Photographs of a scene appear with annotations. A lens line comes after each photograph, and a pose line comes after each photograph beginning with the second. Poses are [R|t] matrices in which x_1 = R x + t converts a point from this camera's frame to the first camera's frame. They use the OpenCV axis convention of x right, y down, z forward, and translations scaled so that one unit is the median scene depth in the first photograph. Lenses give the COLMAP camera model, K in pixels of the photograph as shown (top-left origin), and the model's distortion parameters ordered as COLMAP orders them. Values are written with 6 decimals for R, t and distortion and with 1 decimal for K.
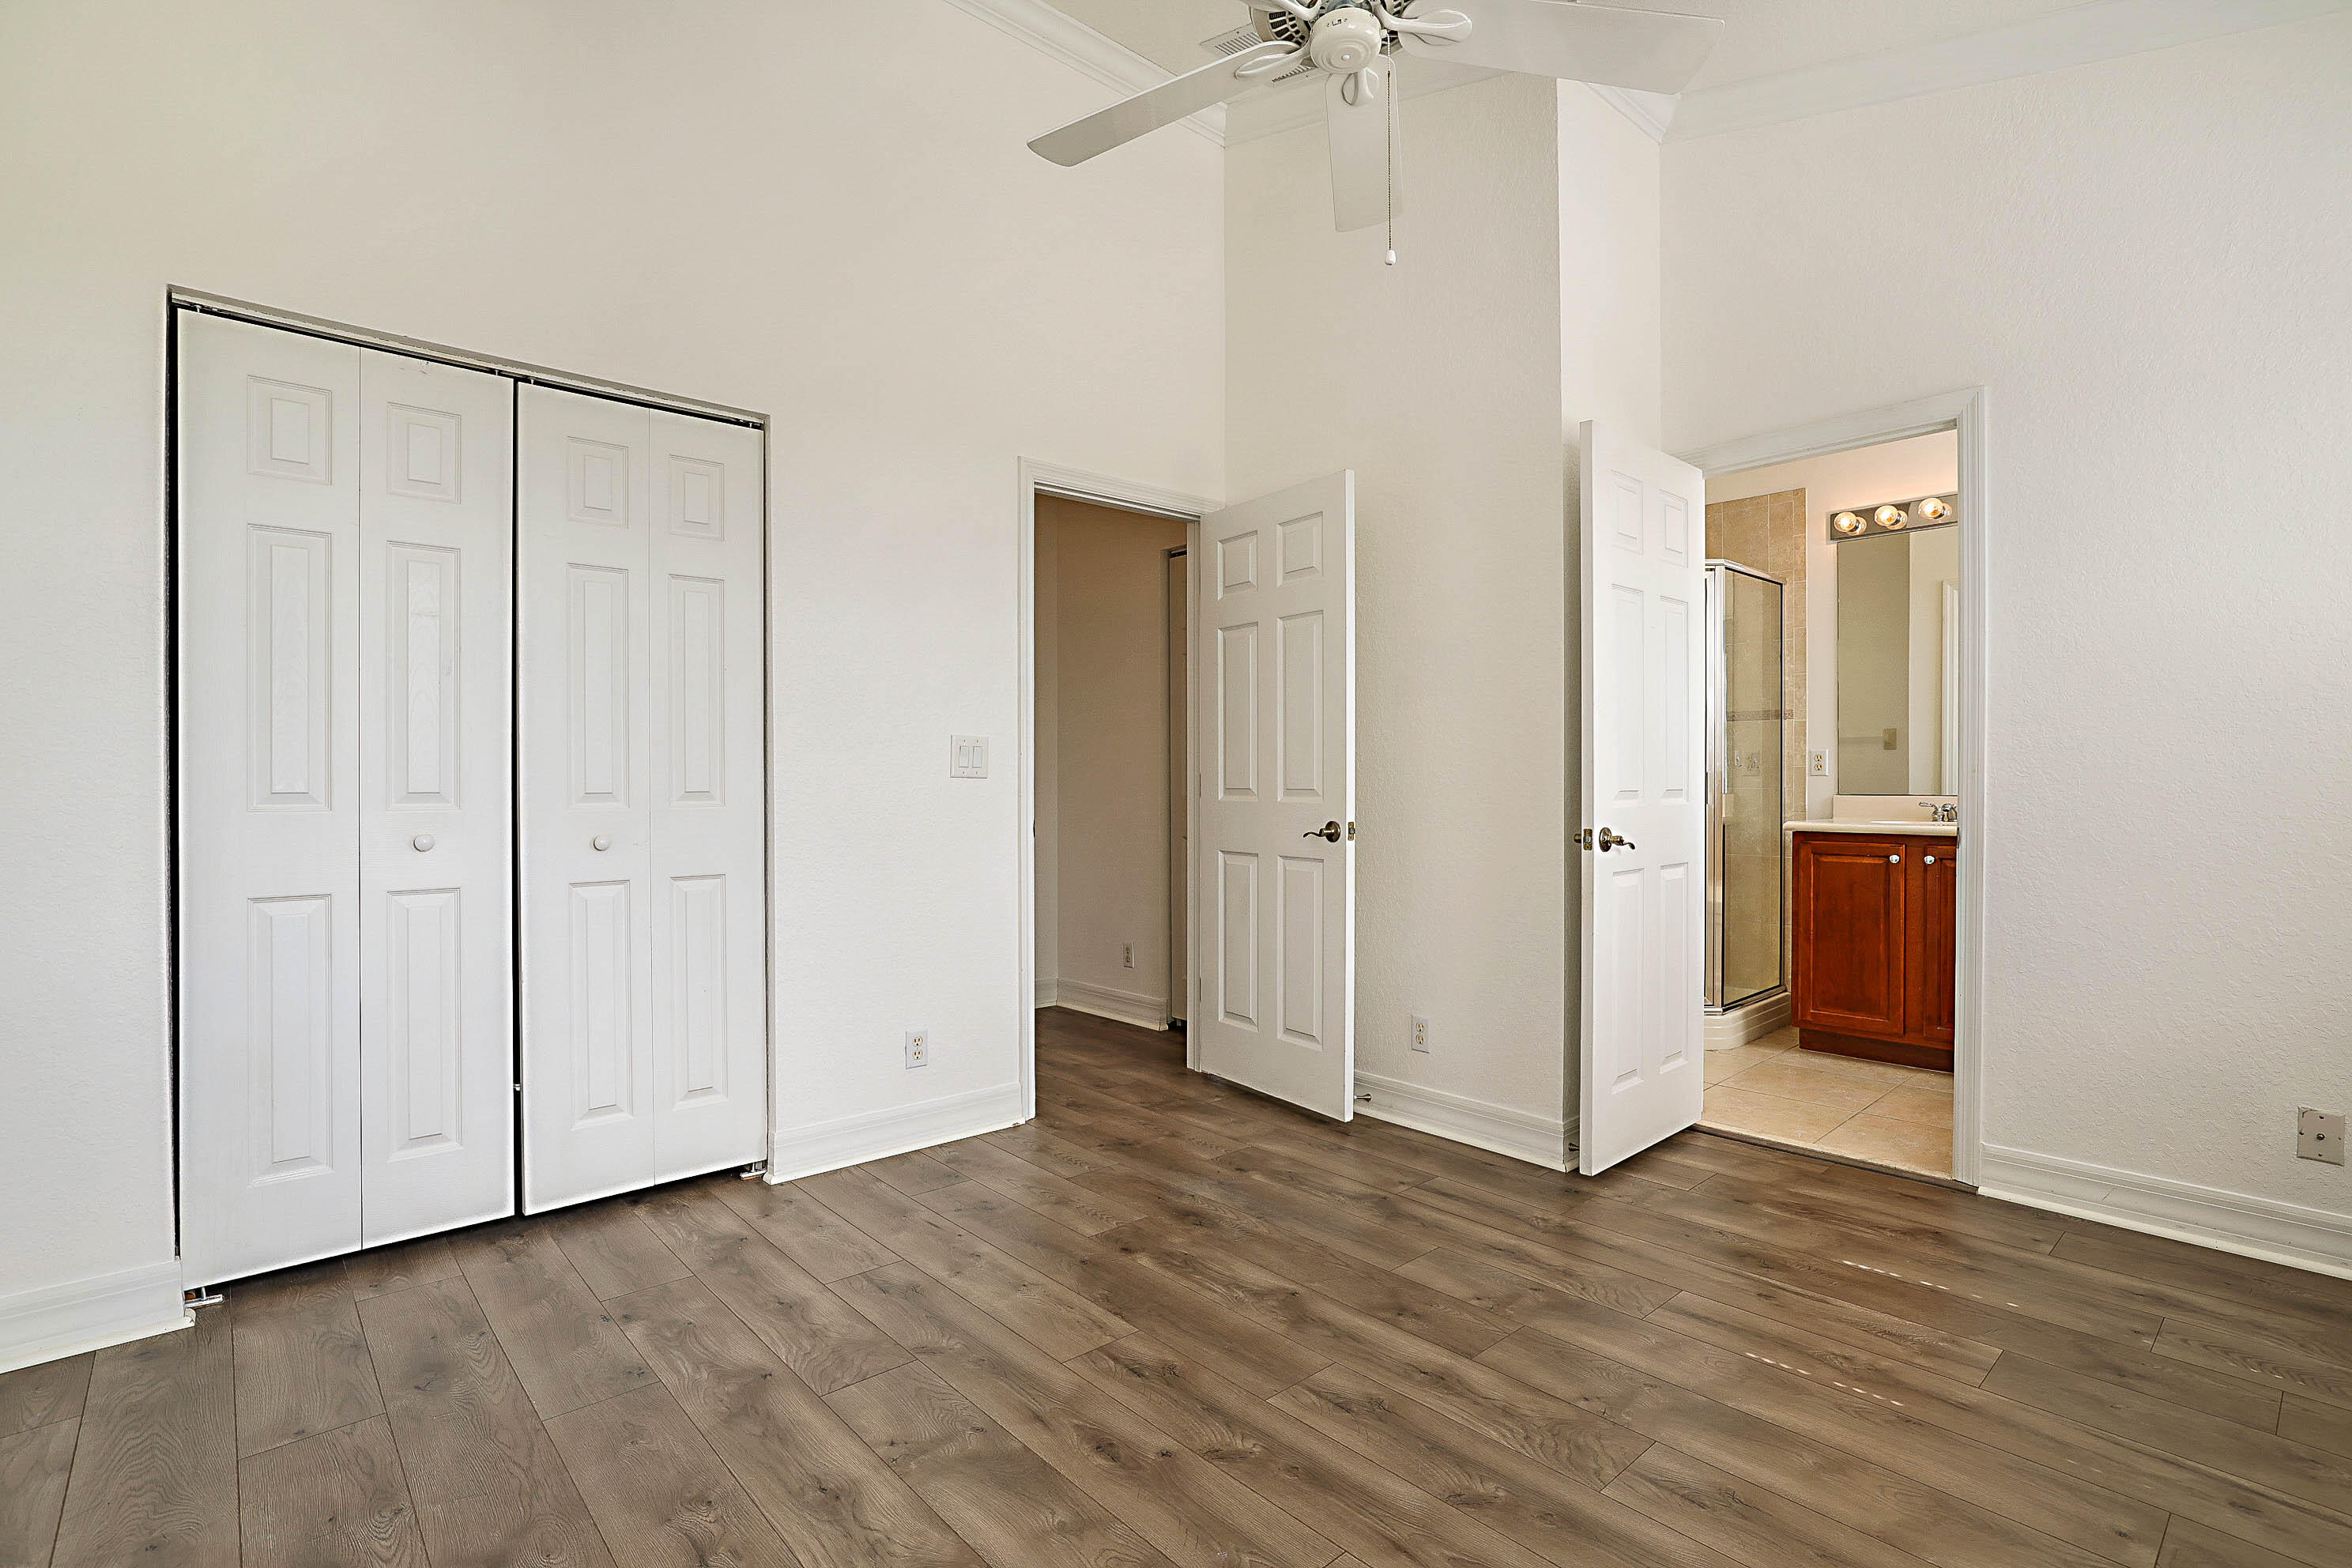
lens RADIAL K [[1145.0, 0, 1252.2], [0, 1145.0, 795.2], [0, 0, 1]] dist [-0.031088, 0.015748]
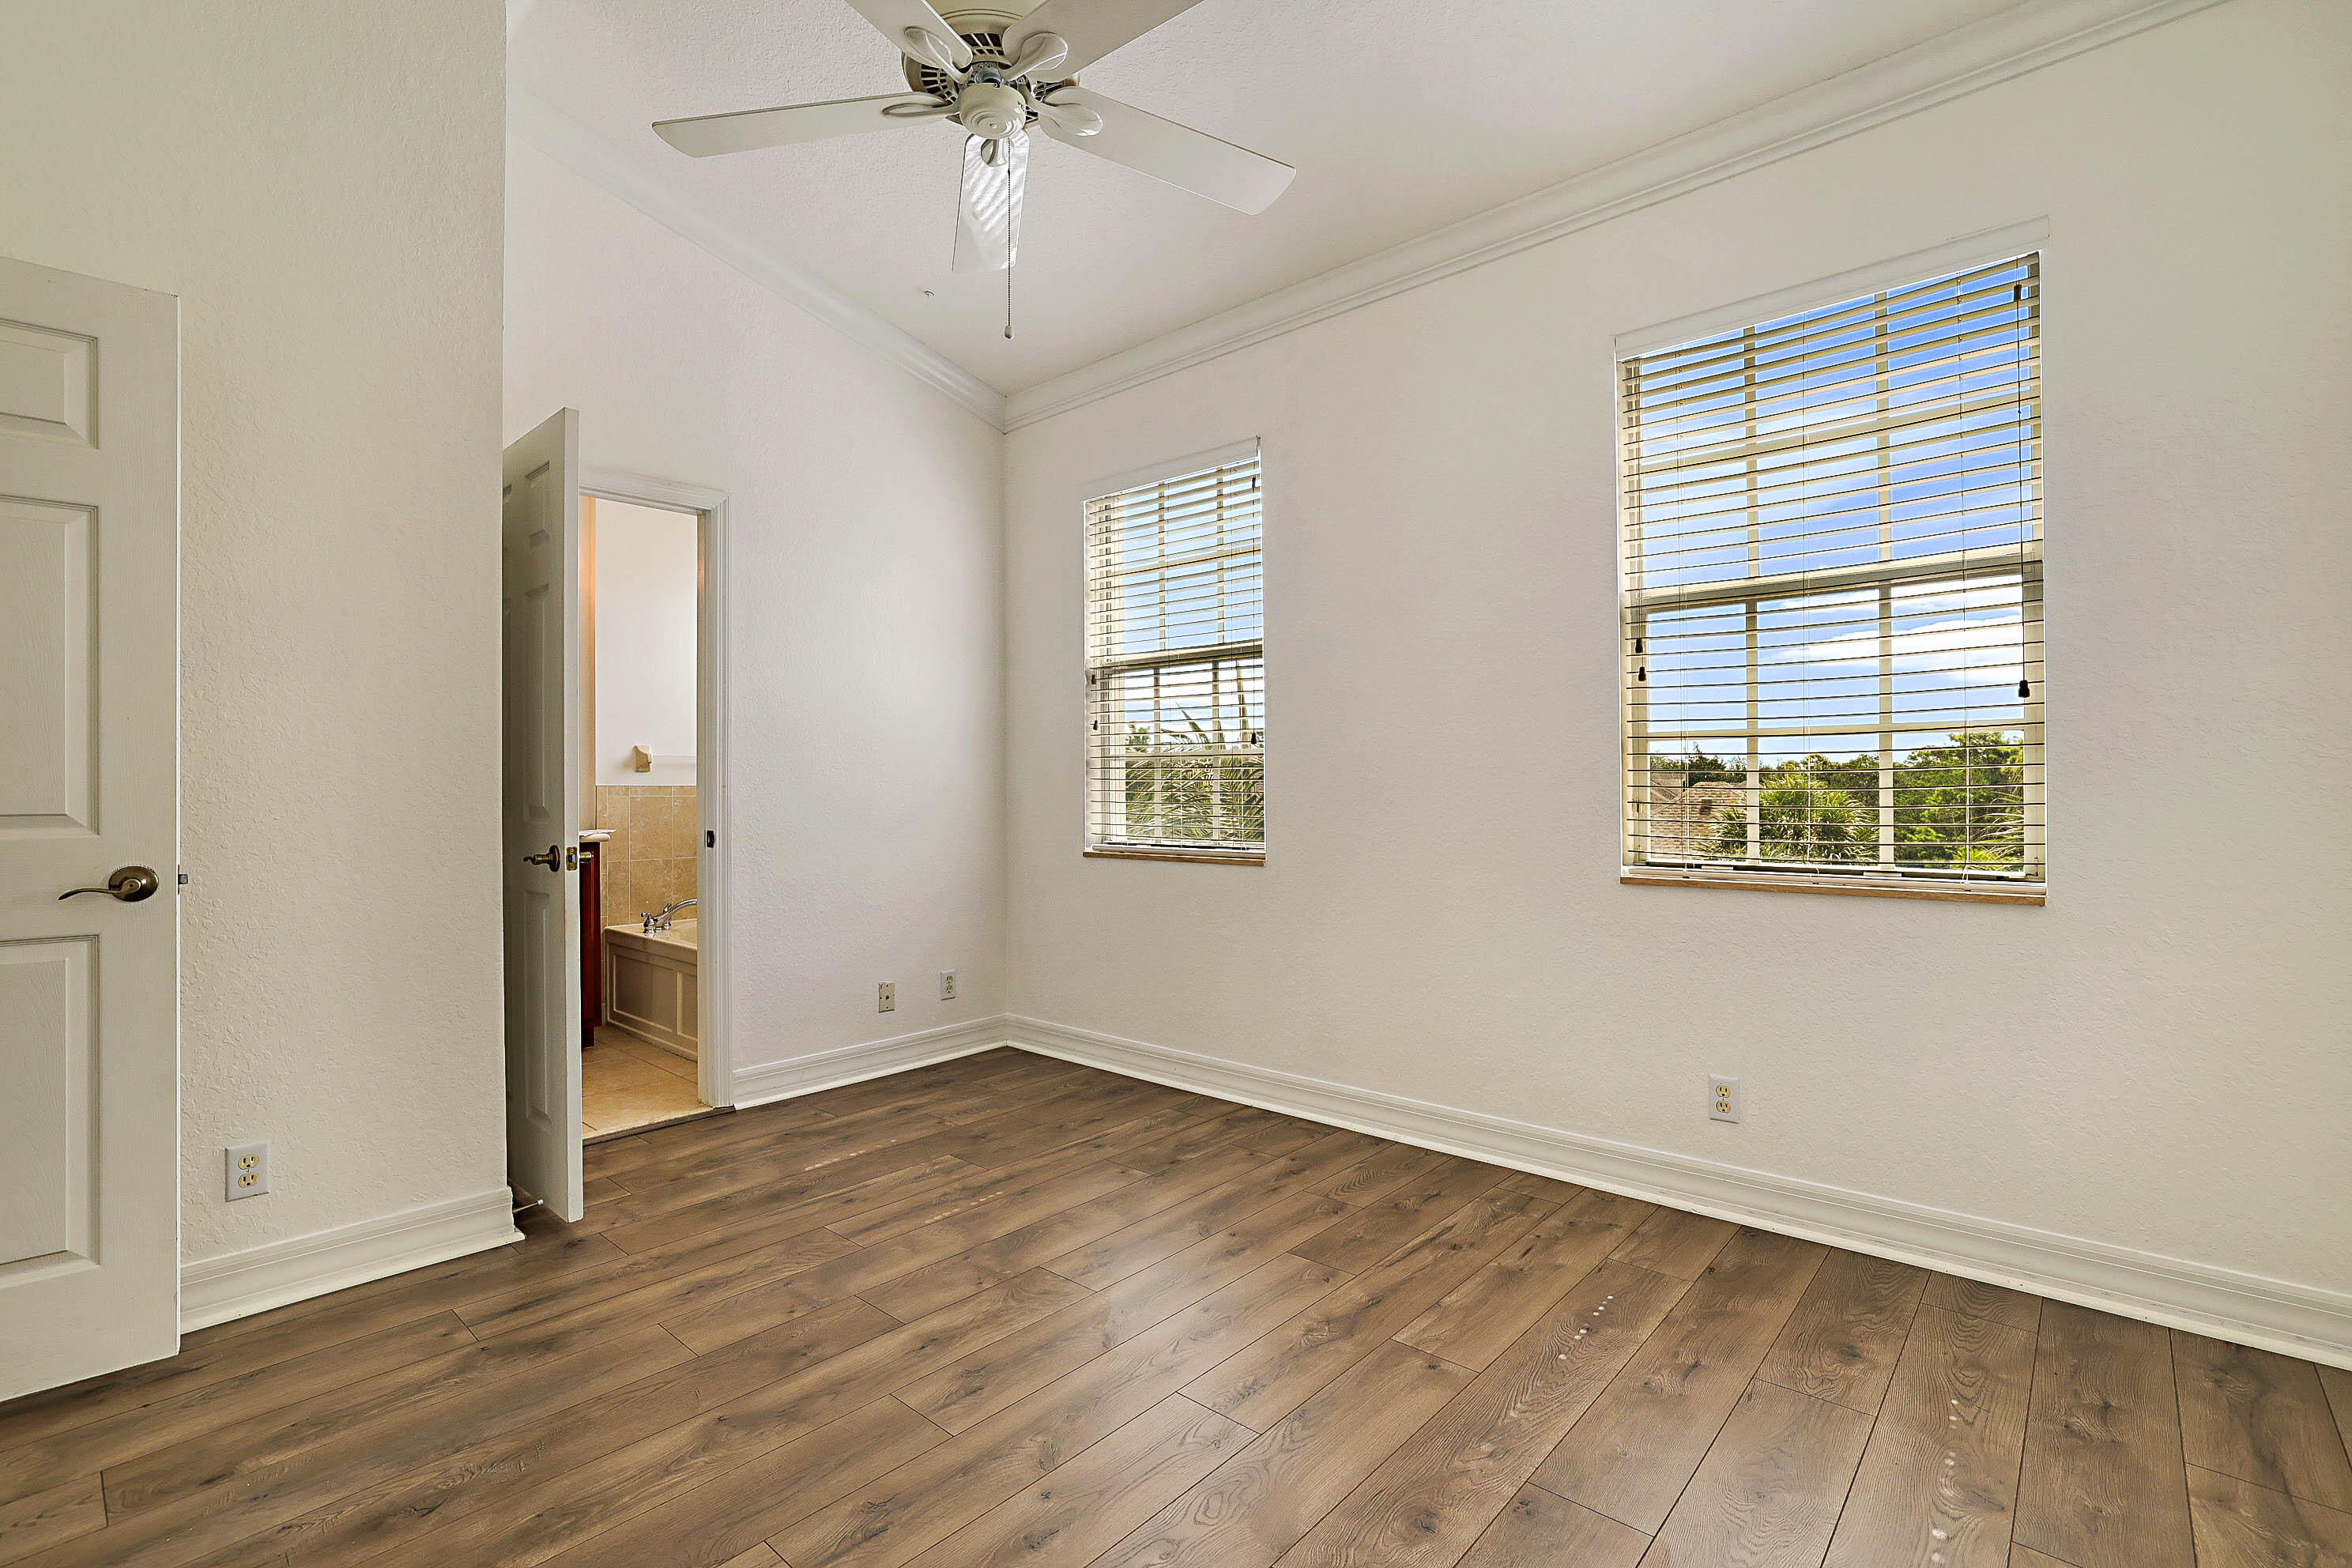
lens RADIAL K [[1047.6, 0, 1158.0], [0, 1047.6, 783.9], [0, 0, 1]] dist [-0.017147, 0.006116]
pose [[-0.062567, 0.004364, 0.998031, -0.718451], [0.020843, 0.999778, -0.003065, -0.011399], [-0.997823, 0.020611, -0.062644, 0.708784]]
